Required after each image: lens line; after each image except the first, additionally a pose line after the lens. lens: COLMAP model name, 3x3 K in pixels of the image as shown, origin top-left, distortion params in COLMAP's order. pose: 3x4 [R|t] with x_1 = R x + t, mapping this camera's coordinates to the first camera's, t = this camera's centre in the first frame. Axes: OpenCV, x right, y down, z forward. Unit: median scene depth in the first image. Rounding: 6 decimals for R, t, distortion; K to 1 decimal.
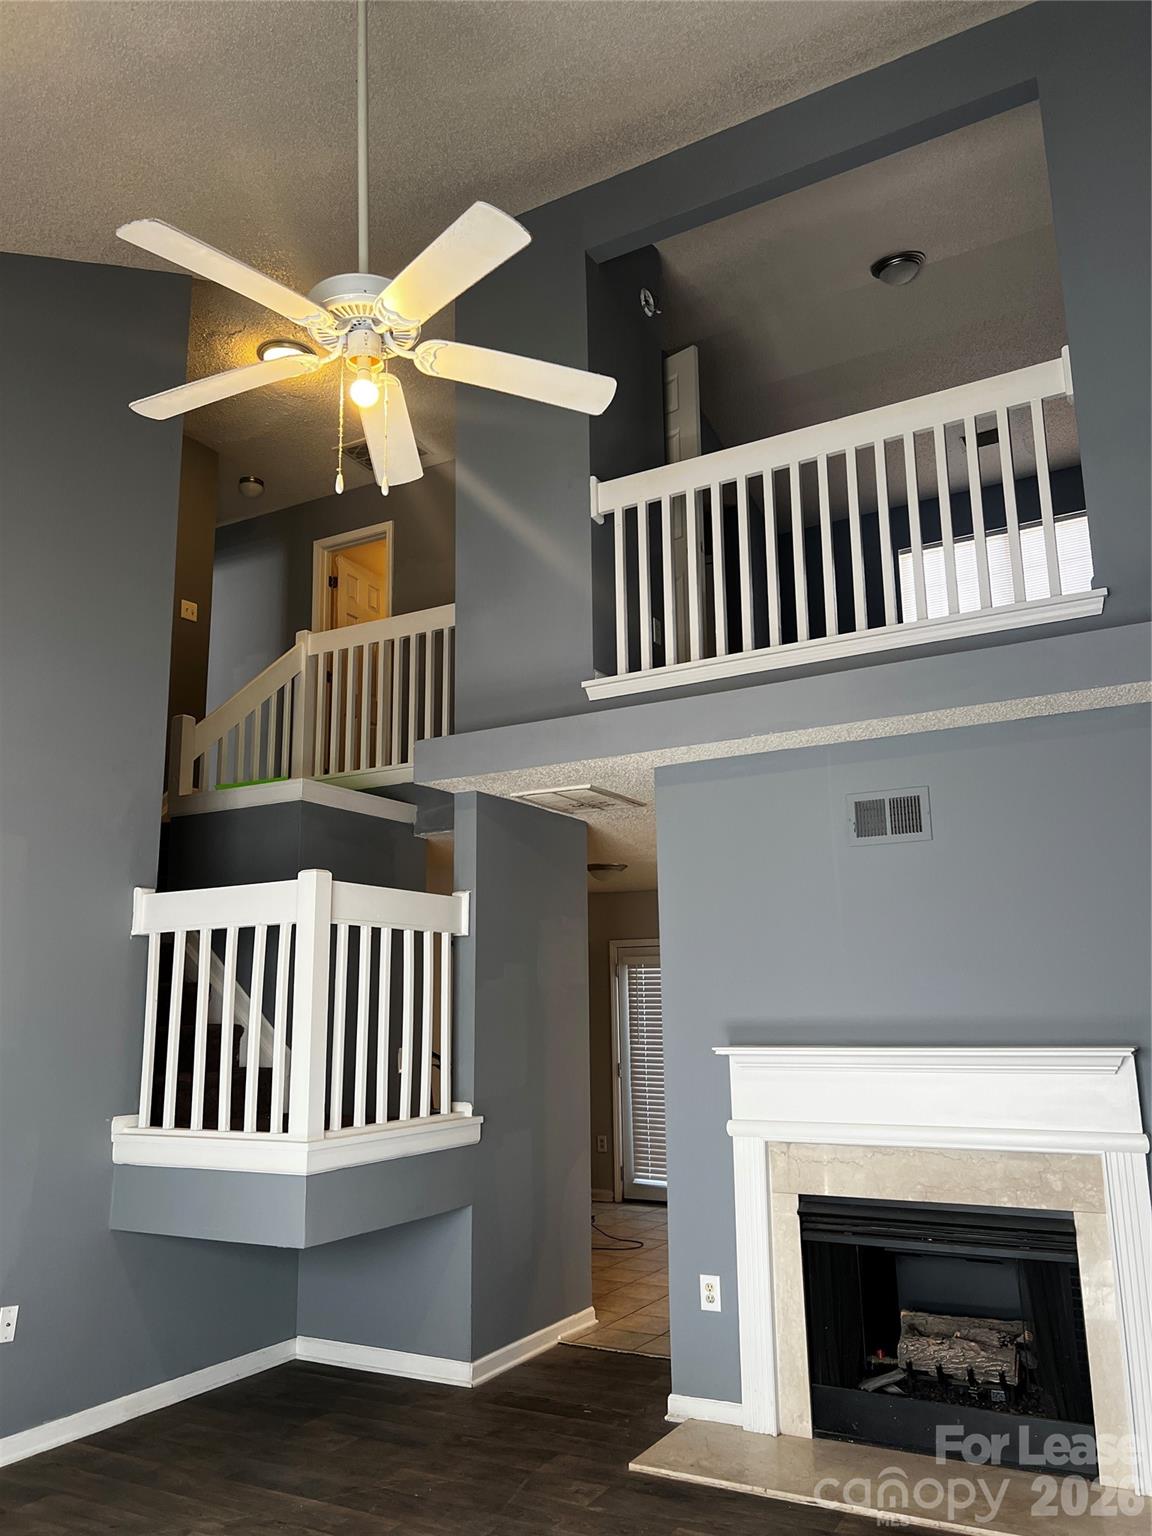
lens RADIAL K [[1151.5, 0, 574.0], [0, 1151.5, 773.4], [0, 0, 1]] dist [-0.004986, -0.005369]
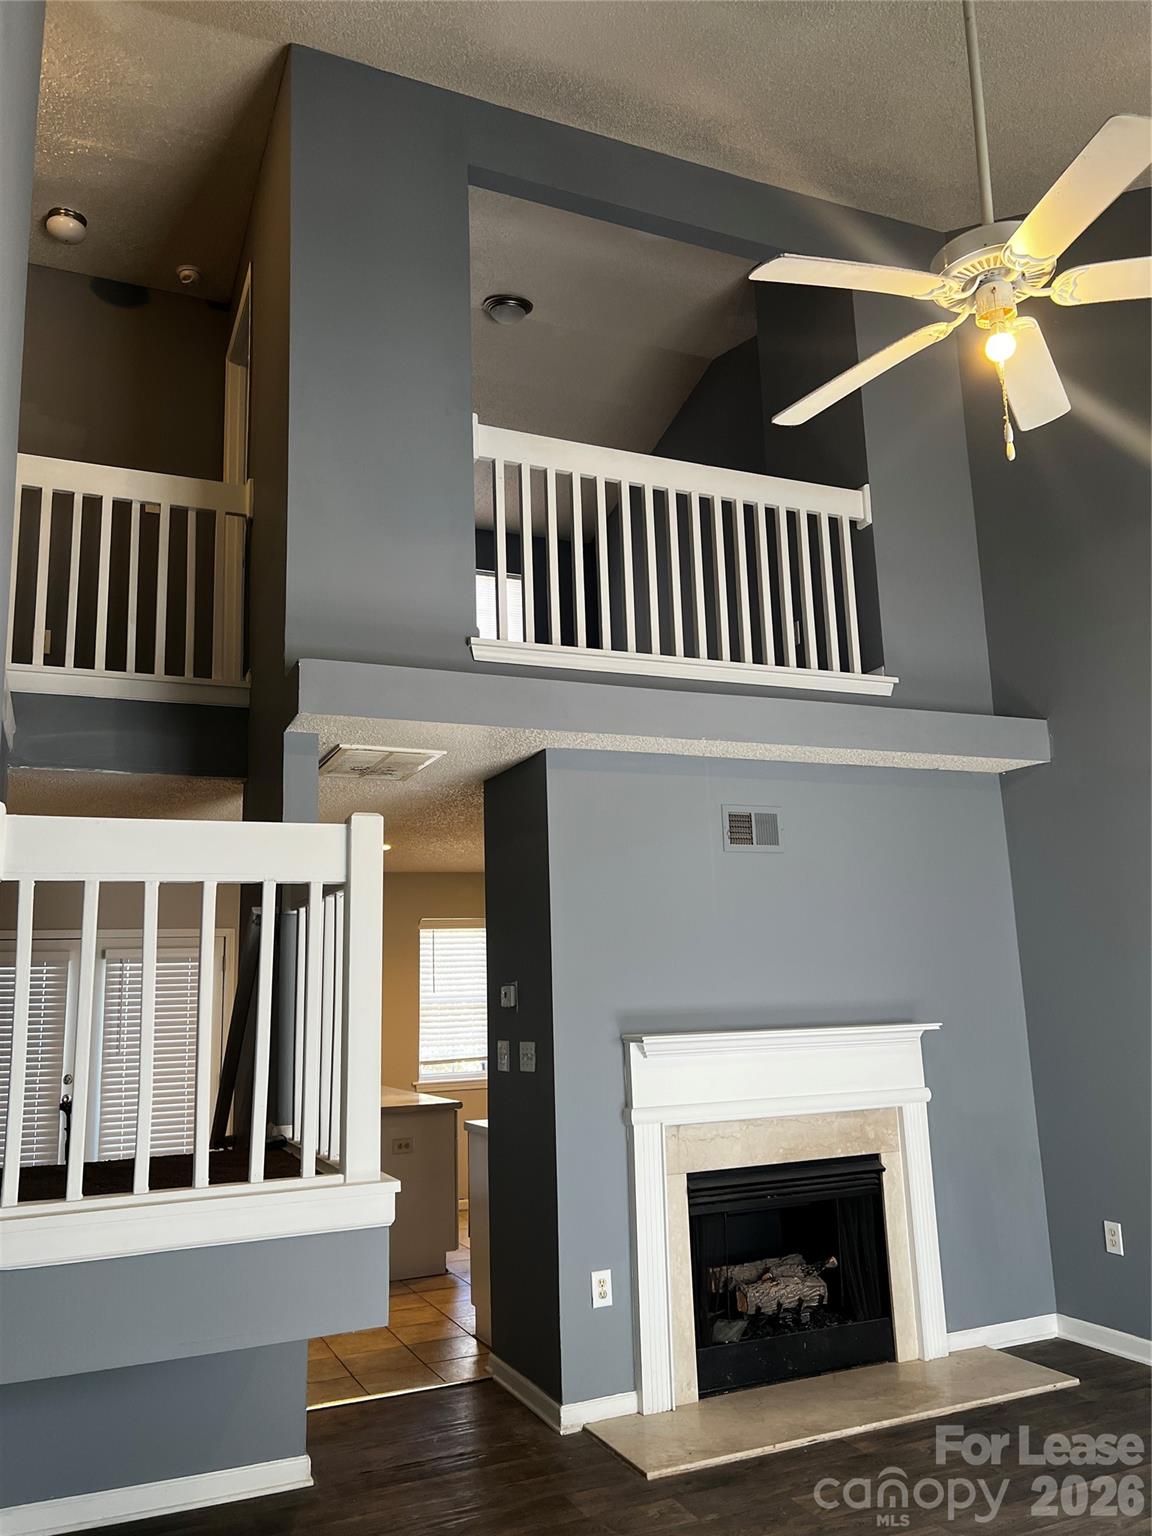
lens RADIAL K [[1151.5, 0, 574.6], [0, 1151.5, 765.8], [0, 0, 1]] dist [-0.004986, -0.005369]
pose [[0.596829, 0.155474, 0.787162, -0.767084], [-0.141962, 0.986031, -0.087117, 0.103868], [-0.789710, -0.059753, 0.610563, 0.461773]]
